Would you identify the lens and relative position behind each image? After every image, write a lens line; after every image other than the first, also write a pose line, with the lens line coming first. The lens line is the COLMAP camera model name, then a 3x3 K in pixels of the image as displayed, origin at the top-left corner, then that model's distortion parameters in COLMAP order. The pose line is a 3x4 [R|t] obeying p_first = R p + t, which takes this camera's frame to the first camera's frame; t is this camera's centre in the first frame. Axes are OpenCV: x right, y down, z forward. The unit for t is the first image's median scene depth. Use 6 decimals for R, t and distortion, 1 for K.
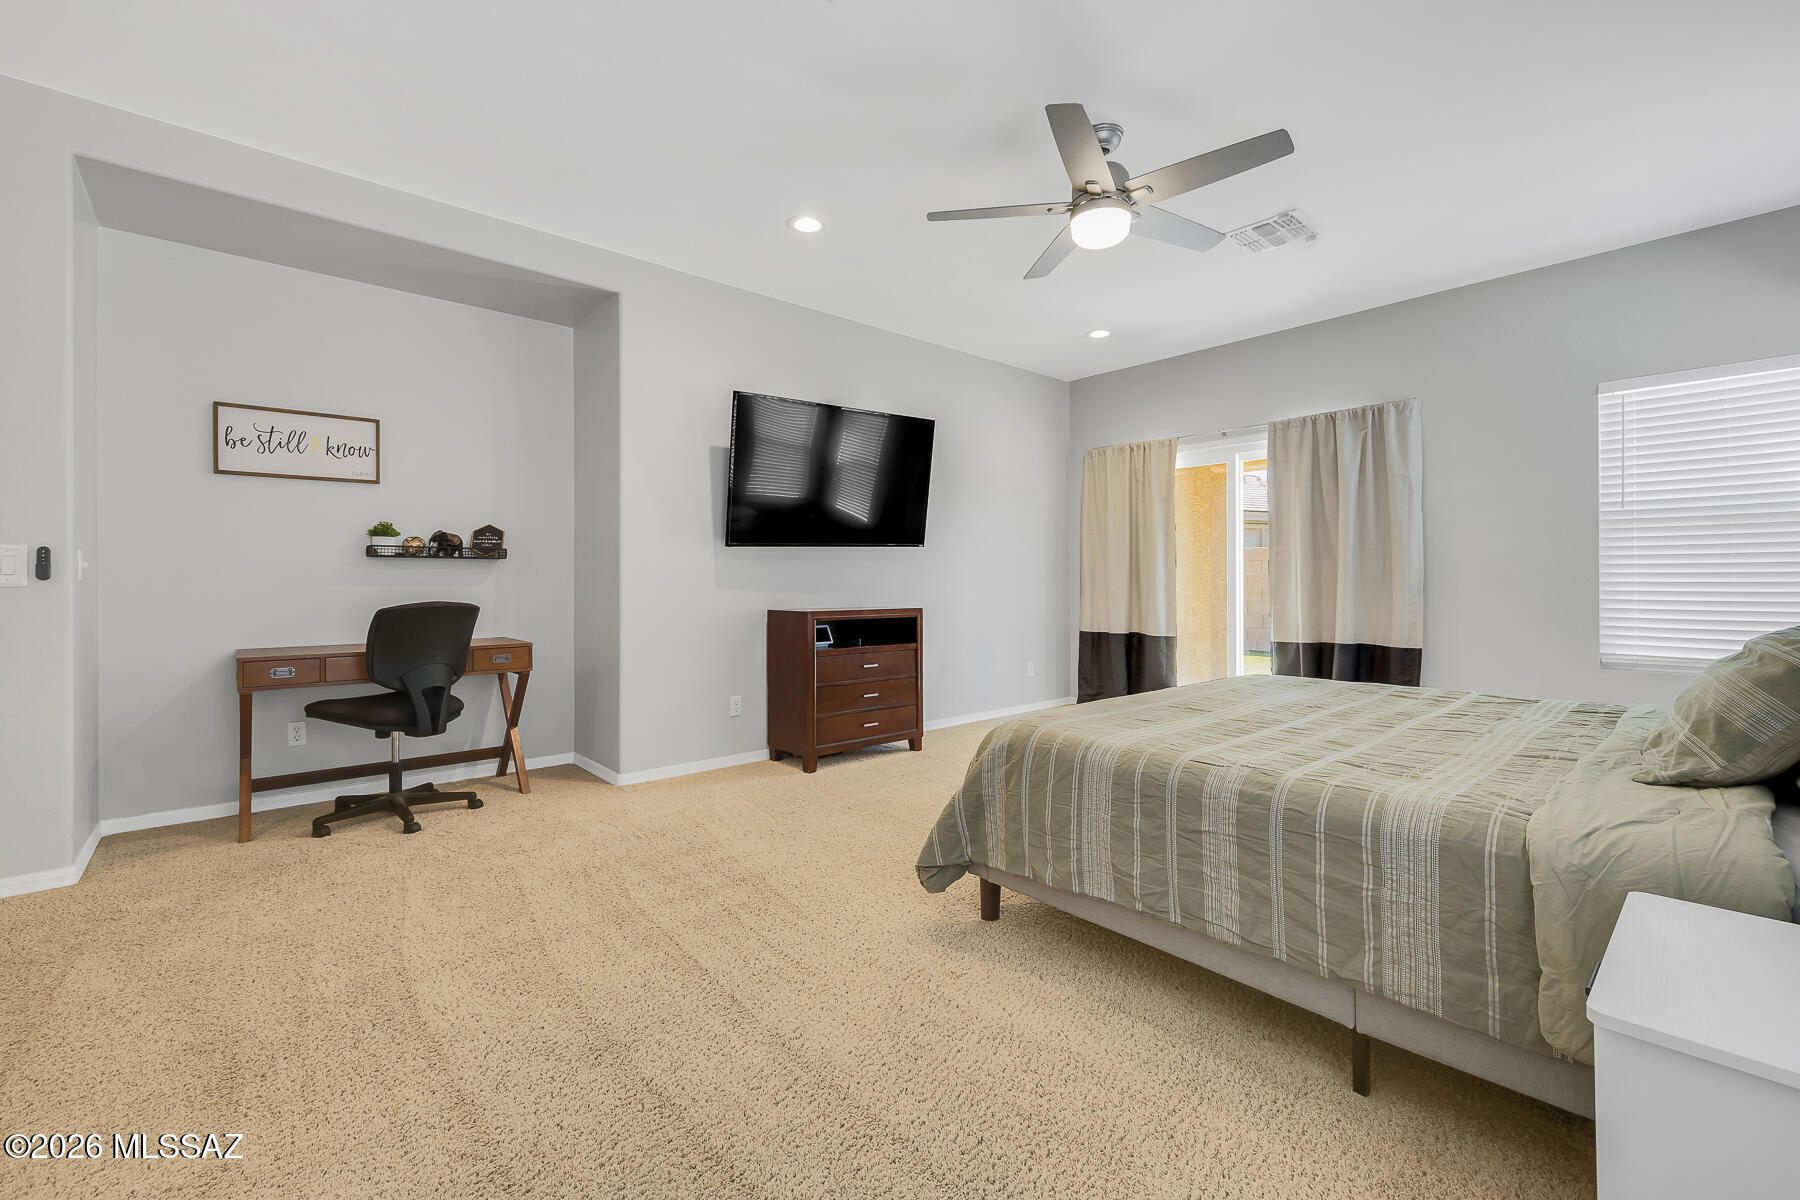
lens RADIAL K [[766.2, 0, 896.8], [0, 766.2, 585.5], [0, 0, 1]] dist [0.001002, 0.000145]
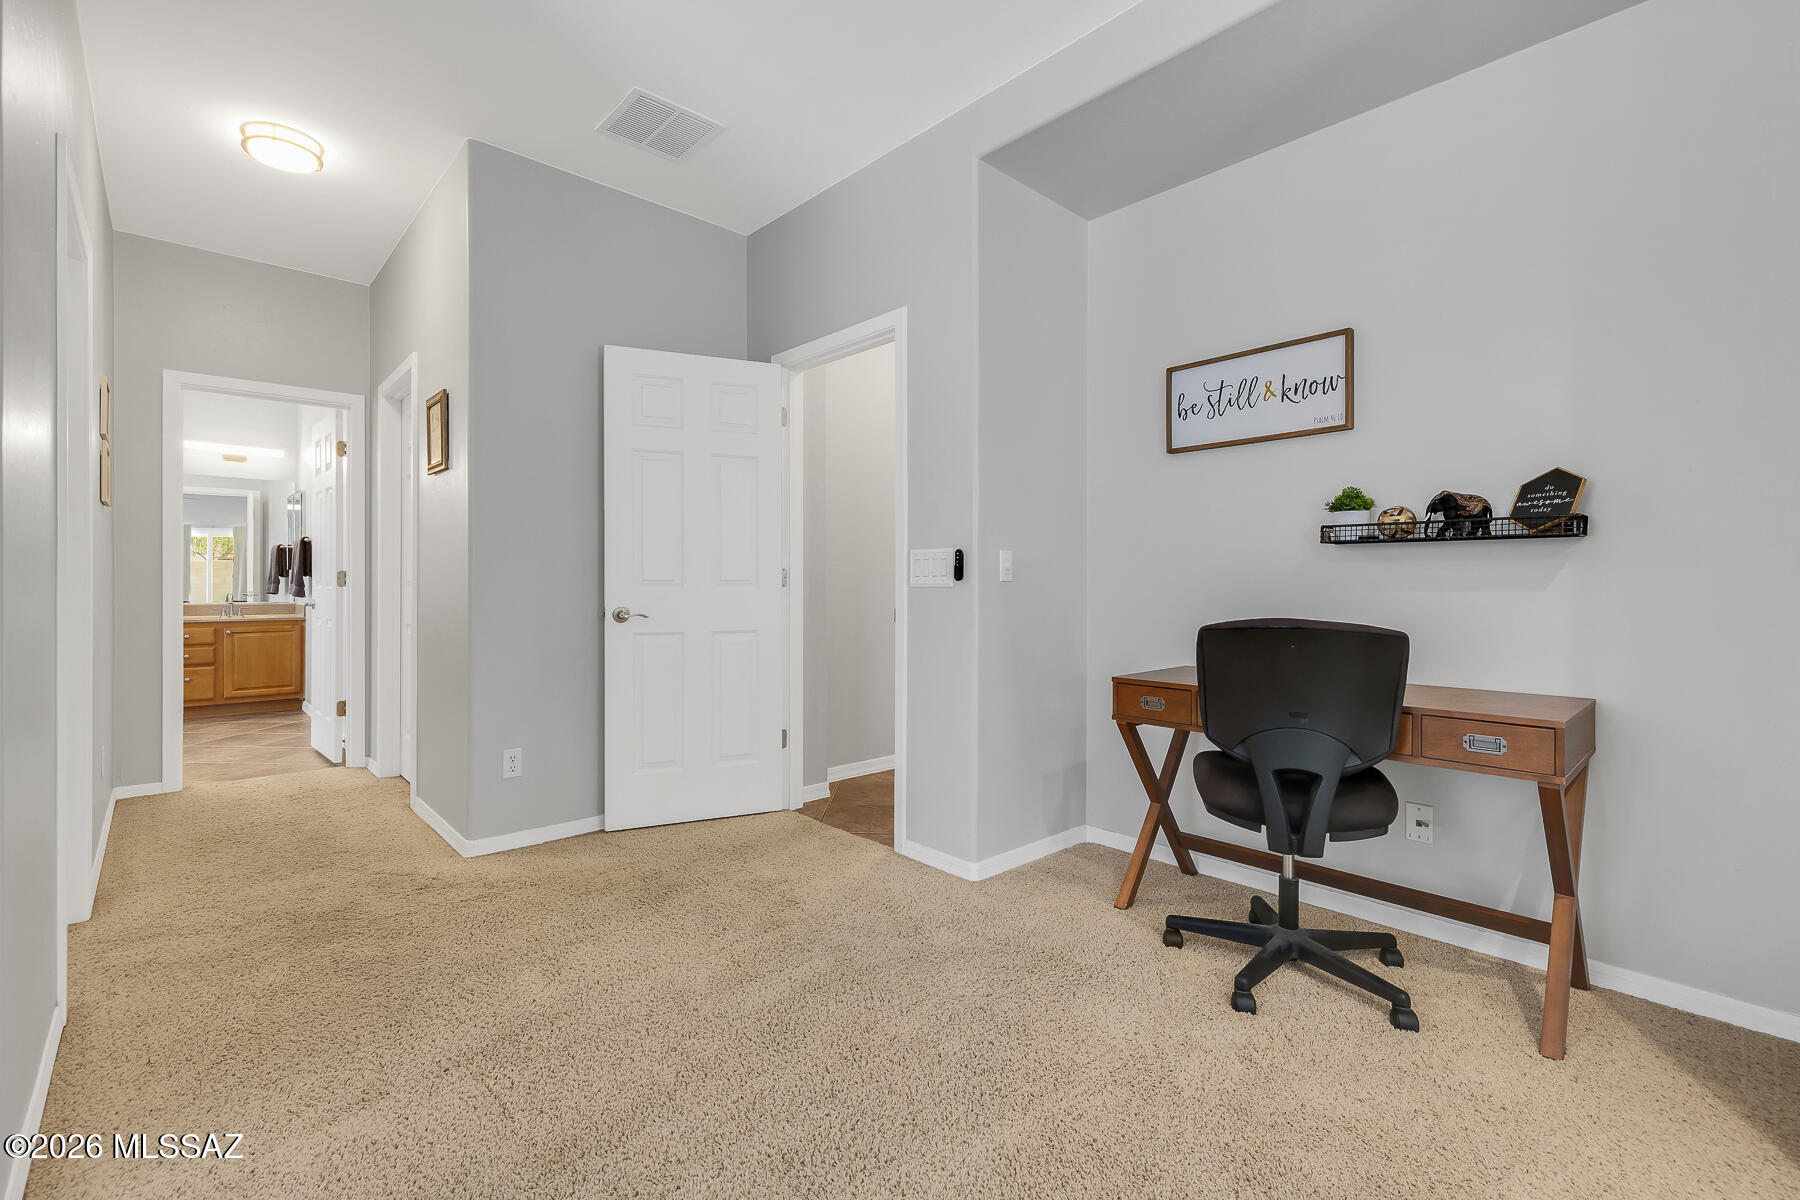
lens RADIAL K [[766.2, 0, 894.5], [0, 766.2, 581.4], [0, 0, 1]] dist [0.001002, 0.000145]
pose [[0.024095, 0.003162, -0.999705, -0.048282], [-0.004381, 0.999986, 0.003058, -0.006377], [0.999700, 0.004306, 0.024109, 0.614381]]
